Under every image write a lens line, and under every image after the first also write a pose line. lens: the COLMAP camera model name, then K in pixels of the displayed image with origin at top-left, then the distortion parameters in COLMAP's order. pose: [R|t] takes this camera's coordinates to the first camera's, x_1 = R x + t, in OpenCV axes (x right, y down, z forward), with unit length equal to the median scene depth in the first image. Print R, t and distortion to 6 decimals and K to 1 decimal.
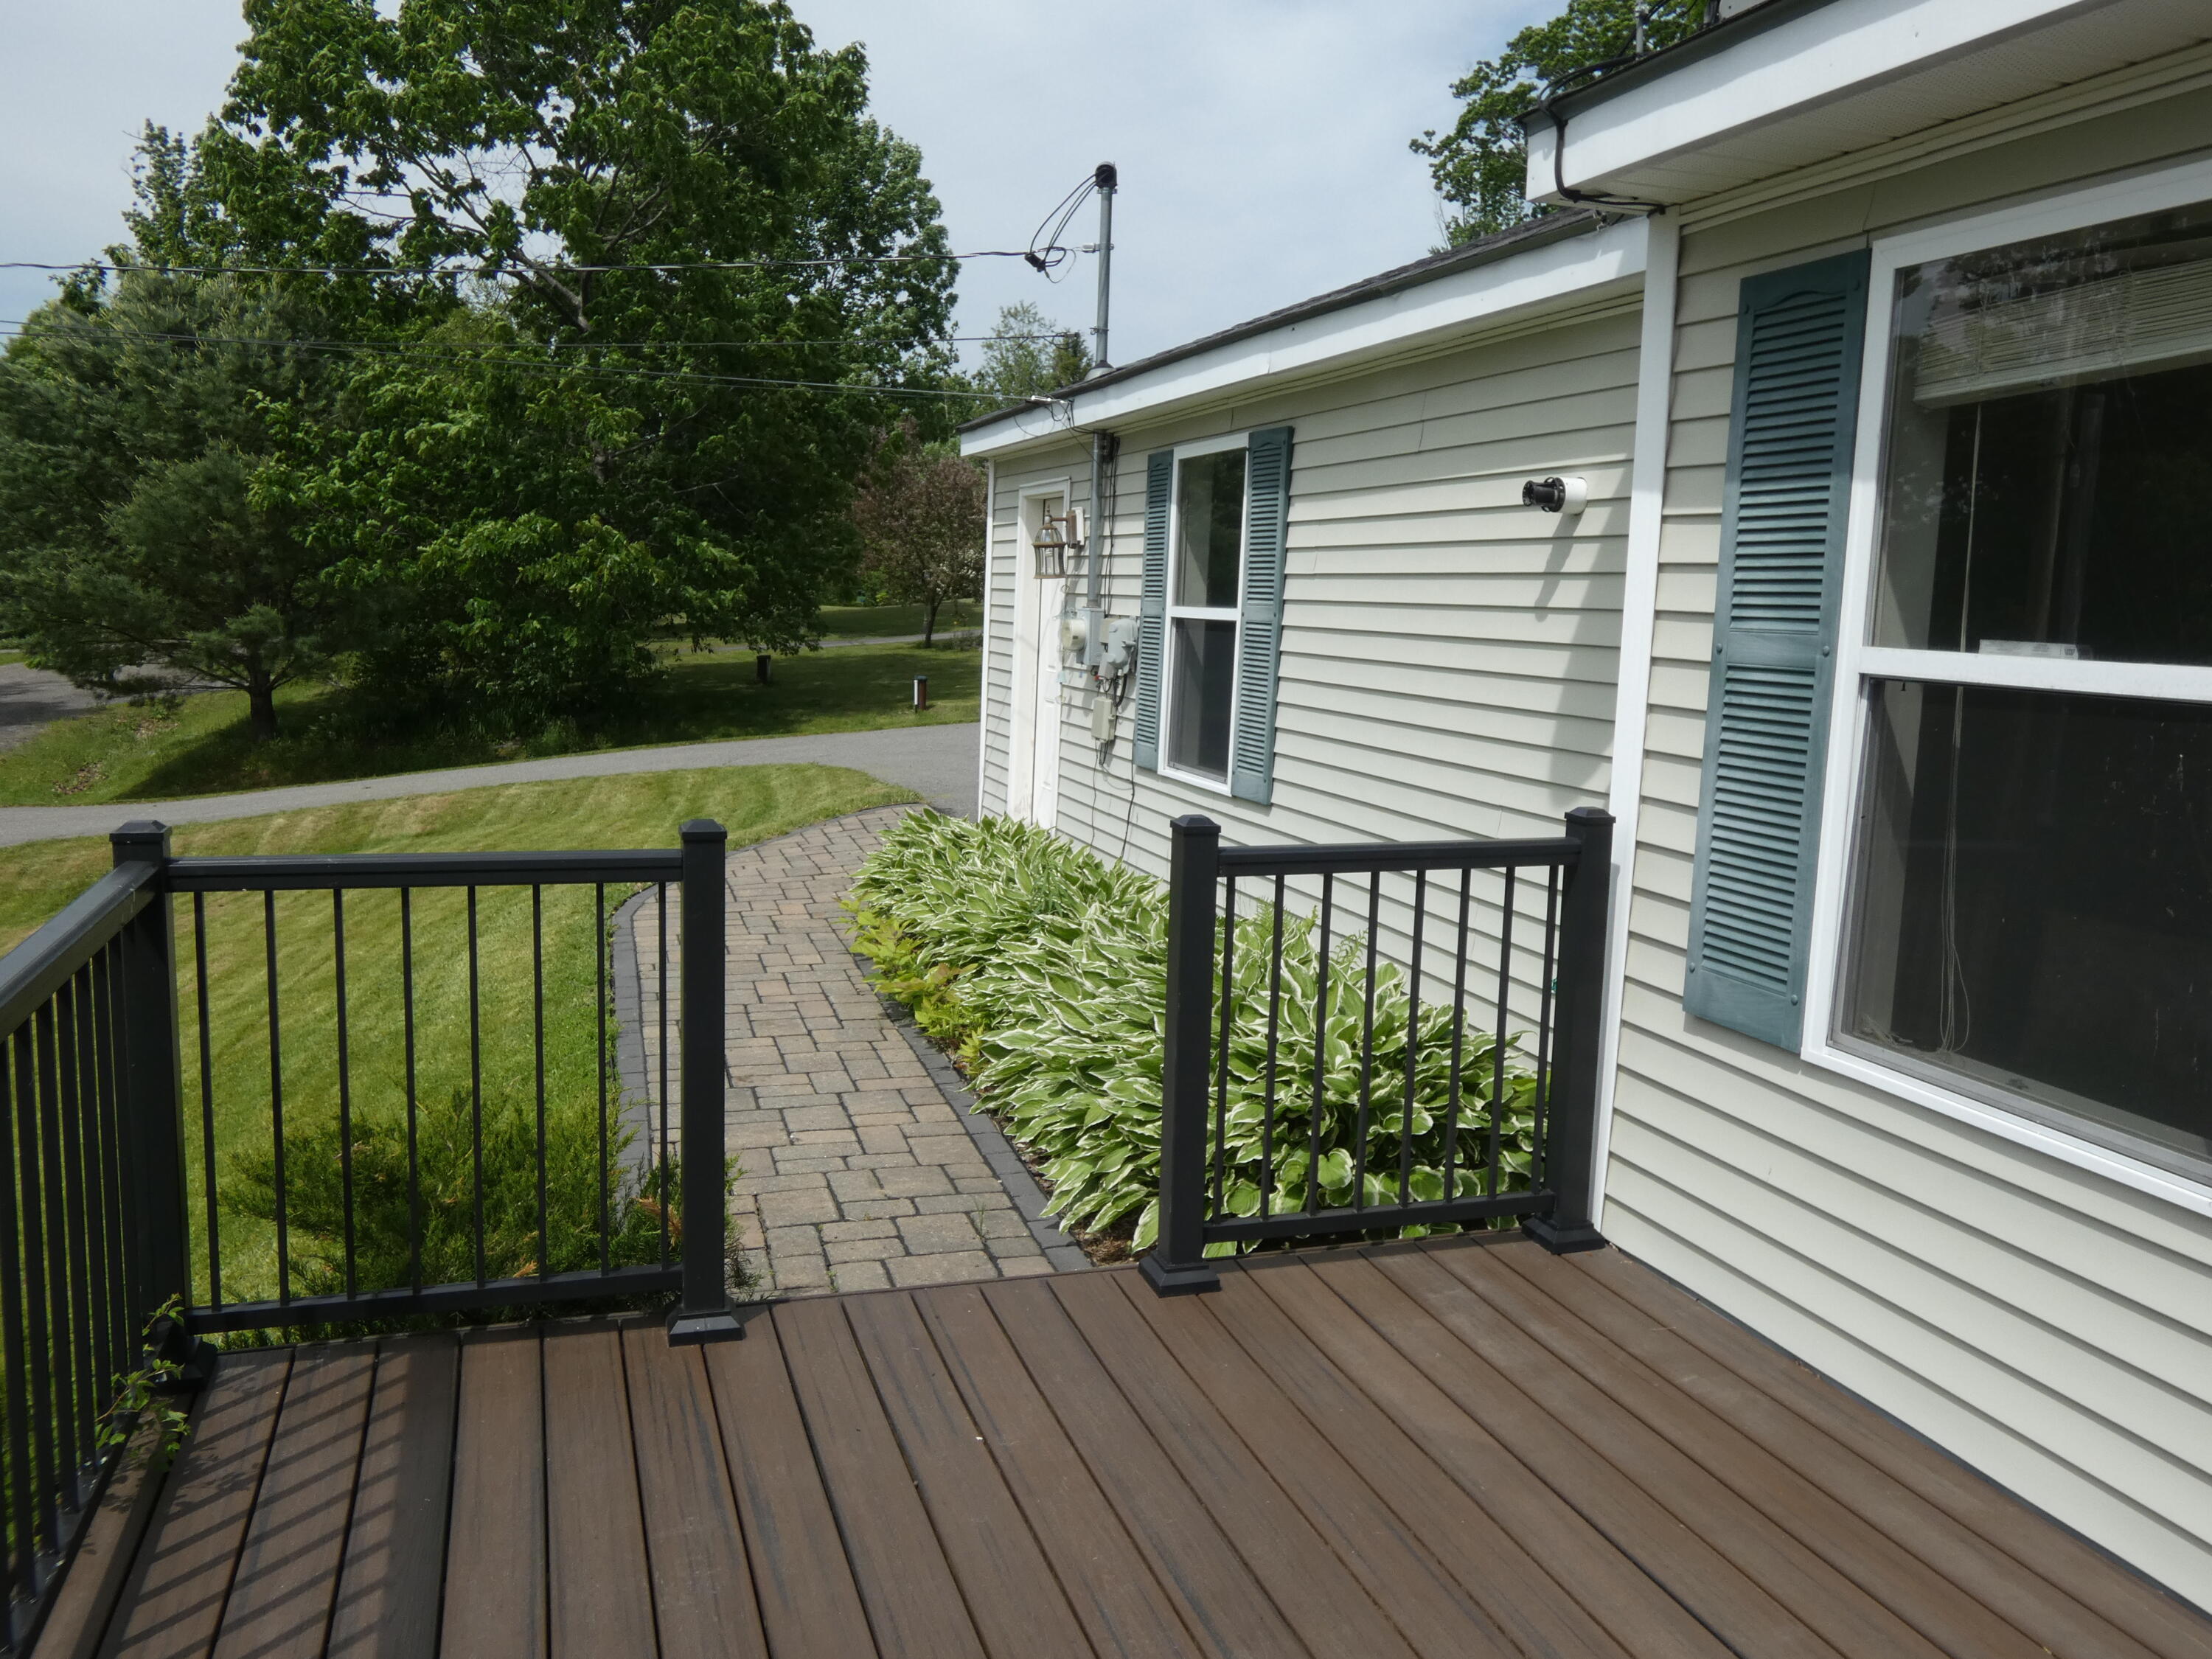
lens RADIAL K [[1776.0, 0, 1107.3], [0, 1776.0, 781.2], [0, 0, 1]] dist [0.069796, 0.001228]
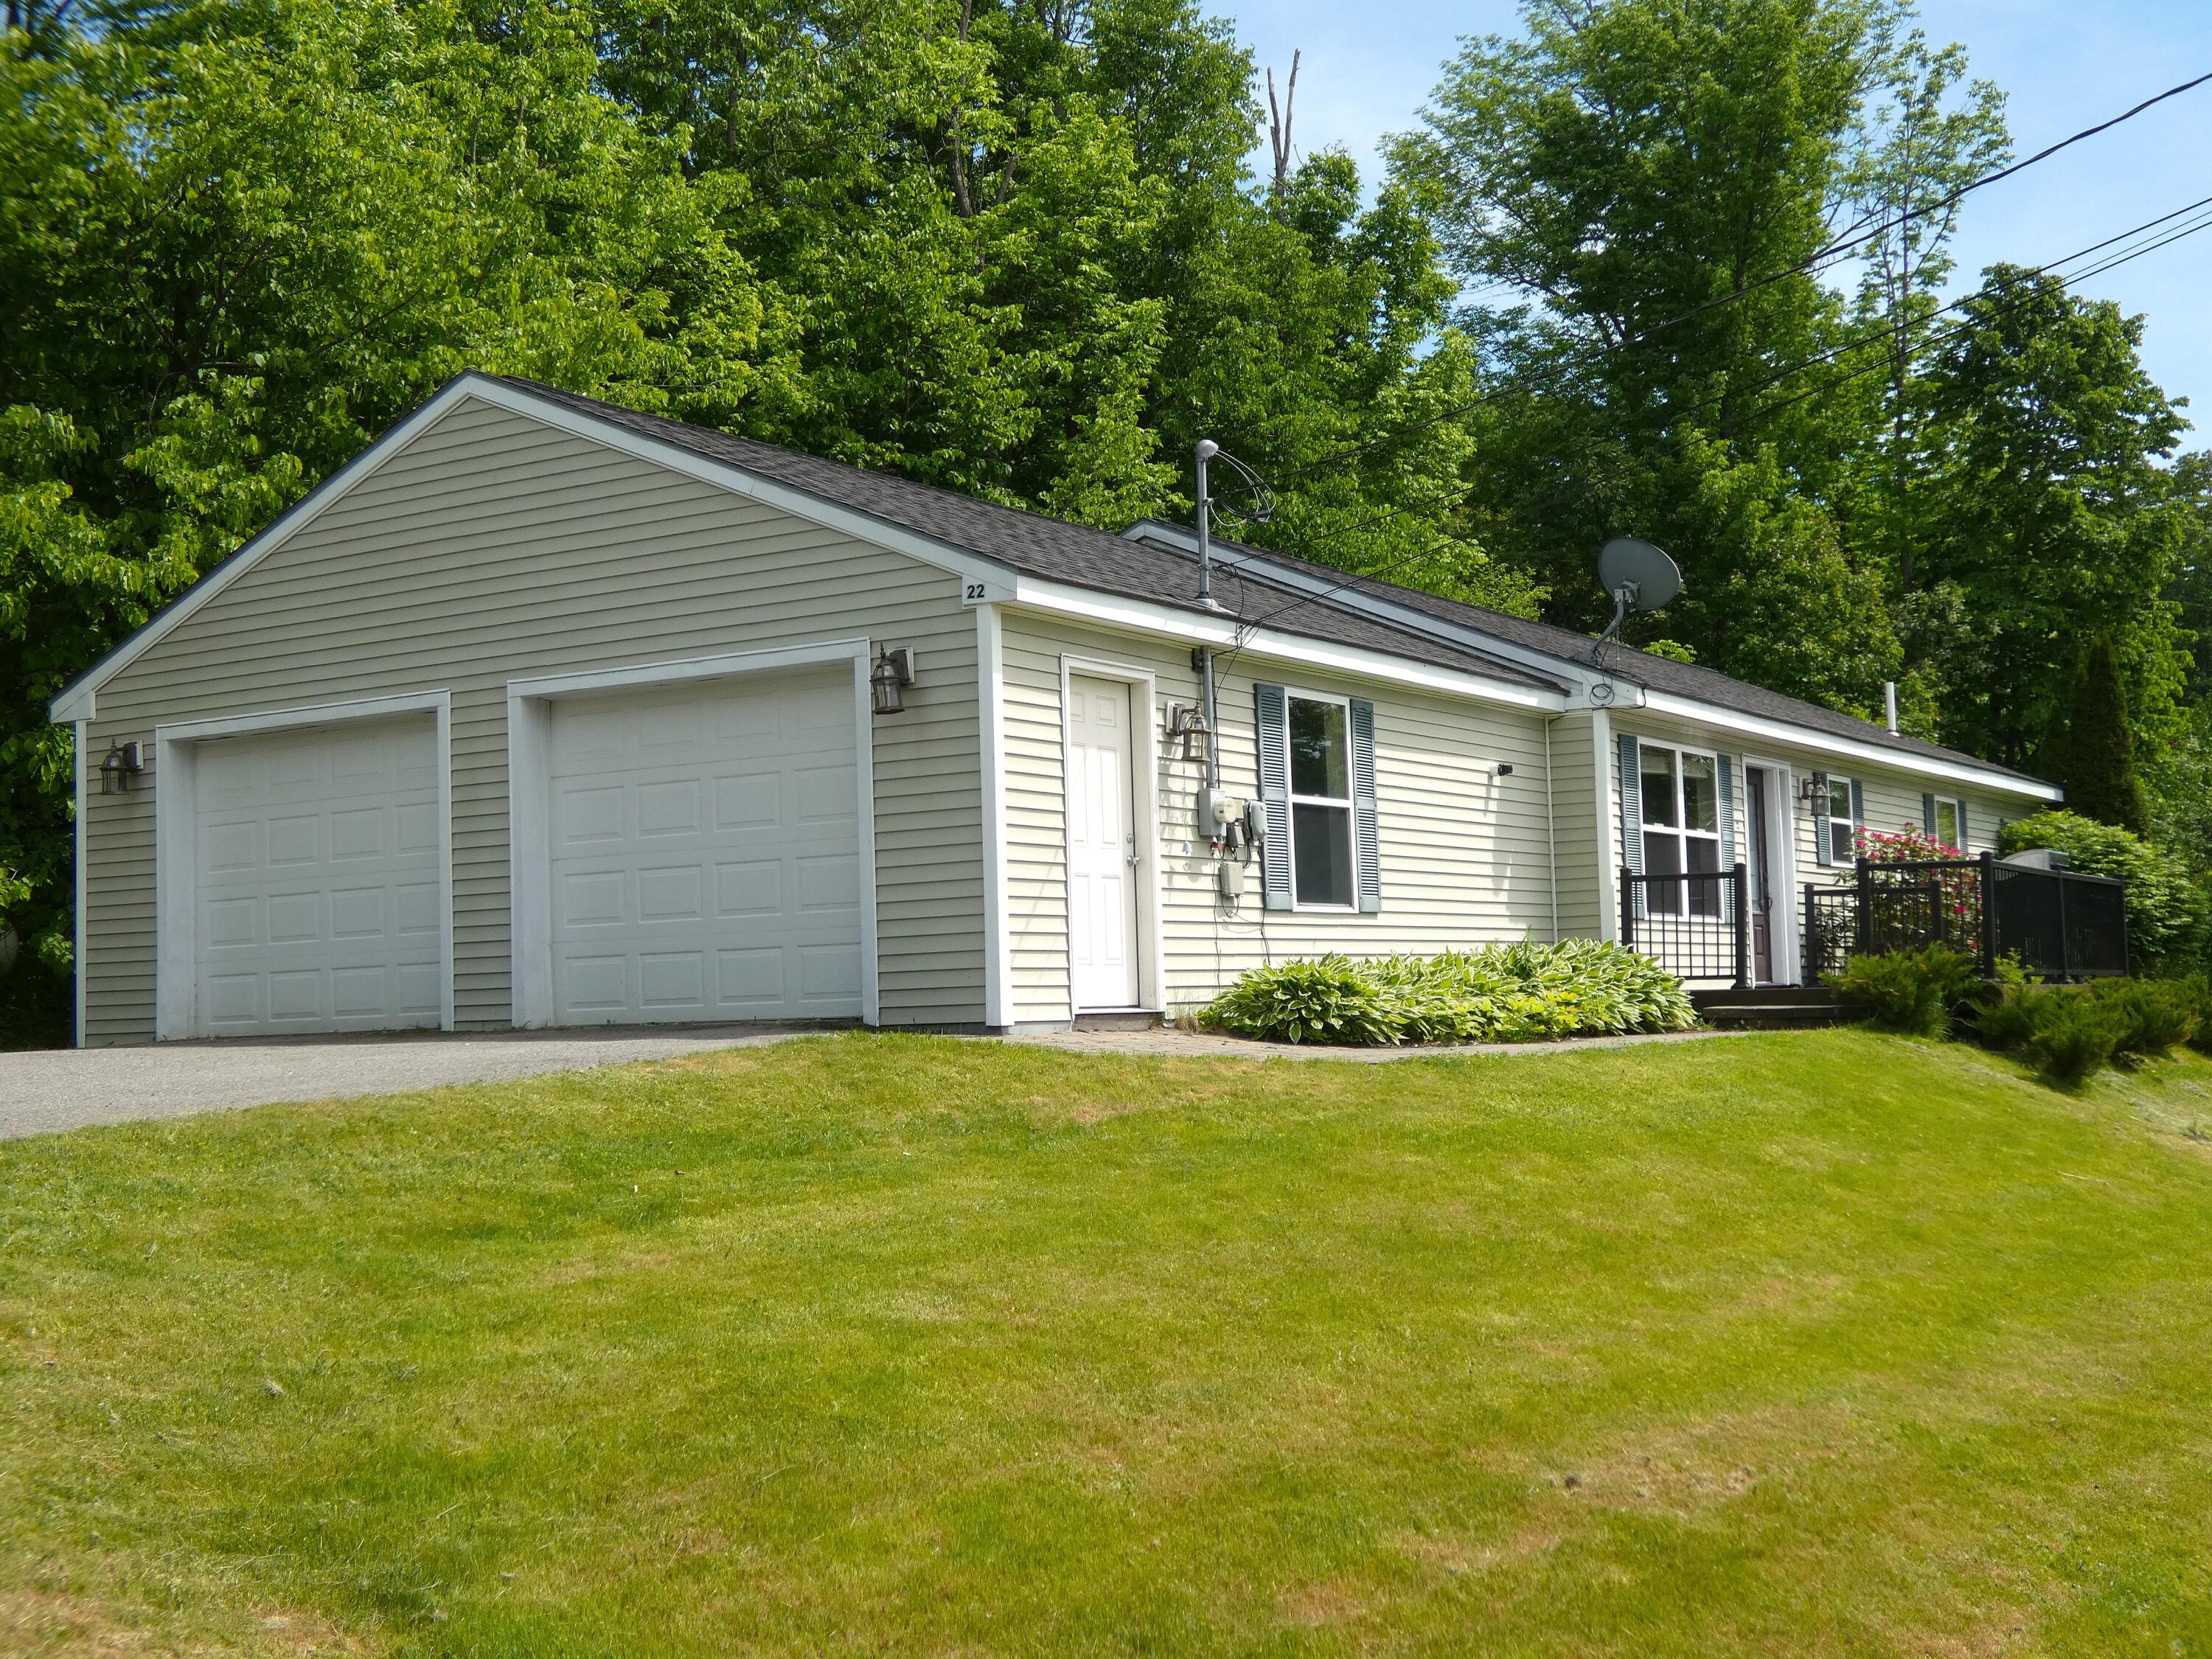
lens RADIAL K [[2634.0, 0, 1106.0], [0, 2634.0, 829.5], [0, 0, 1]] dist [0.066150, -0.464780]
pose [[-0.633133, 0.024090, 0.773668, -1.803126], [0.076498, 0.996570, 0.031572, -0.175376], [-0.770253, 0.079174, -0.632804, 2.913624]]
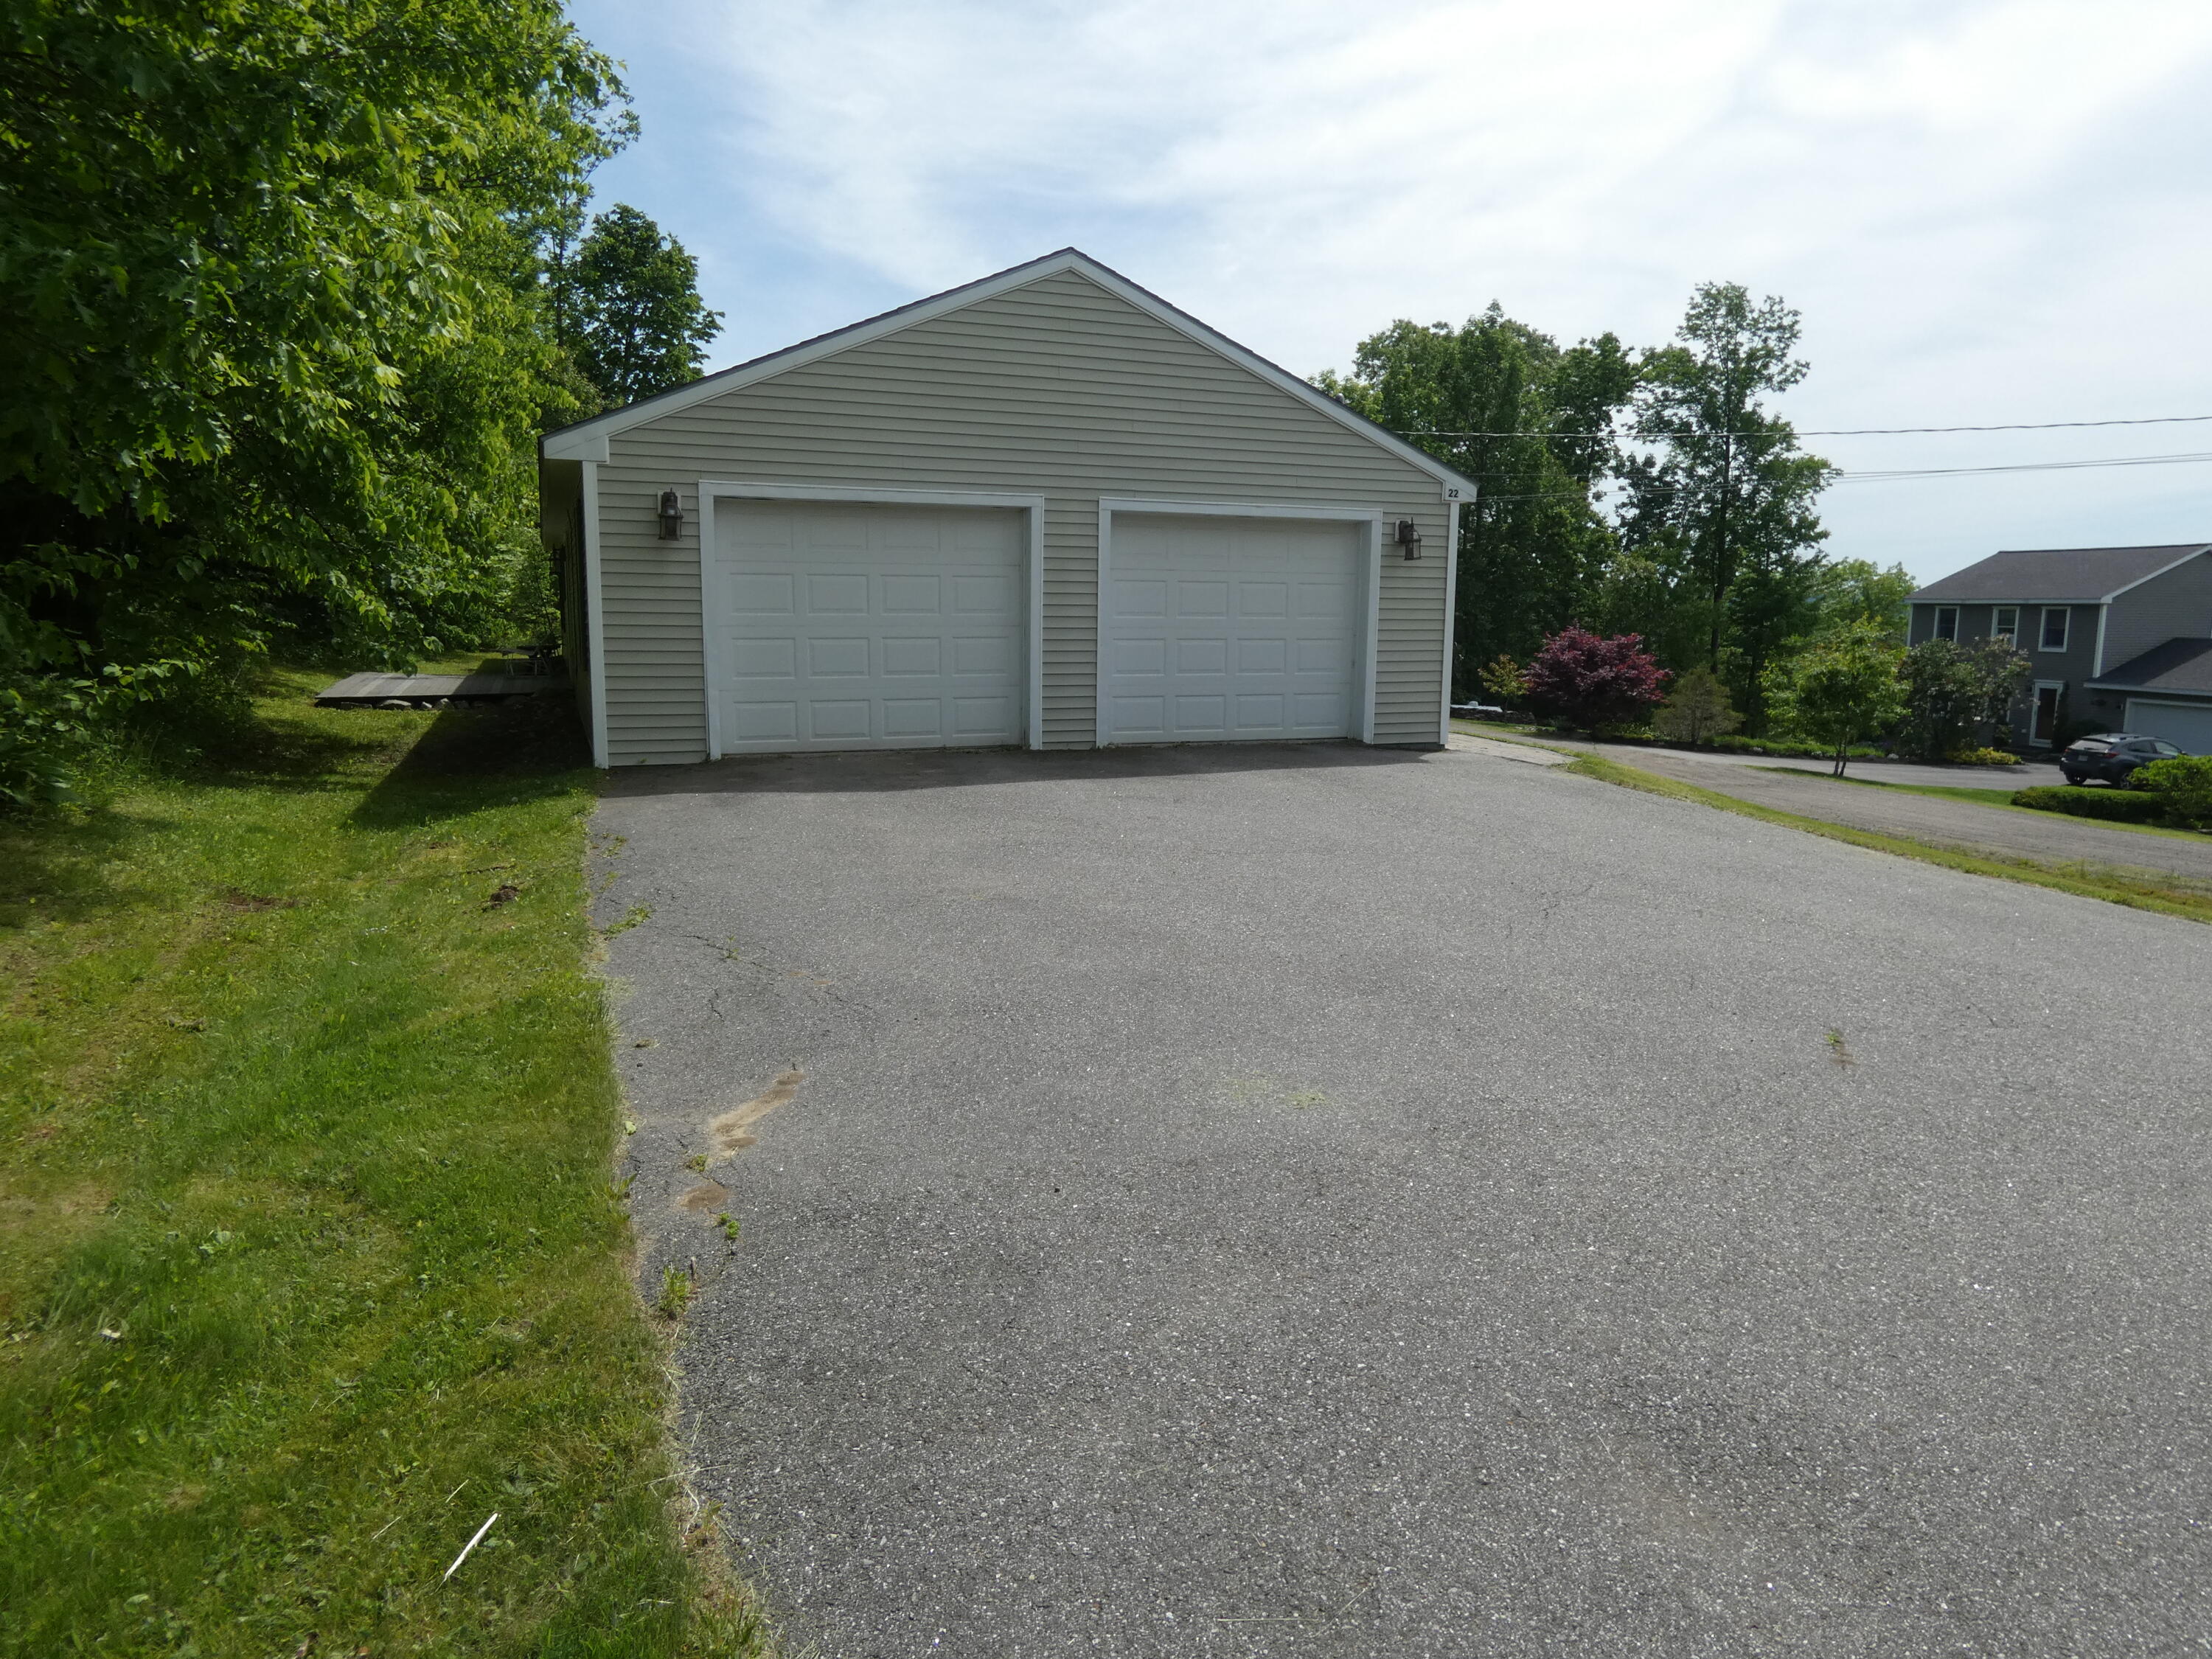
lens RADIAL K [[1414.8, 0, 1106.0], [0, 1414.8, 829.5], [0, 0, 1]] dist [0.000848, 0.000065]
pose [[-0.996902, -0.051064, -0.059832, 0.477976], [-0.064557, 0.965717, 0.251443, -0.319956], [0.044941, 0.254526, -0.966021, 3.628111]]
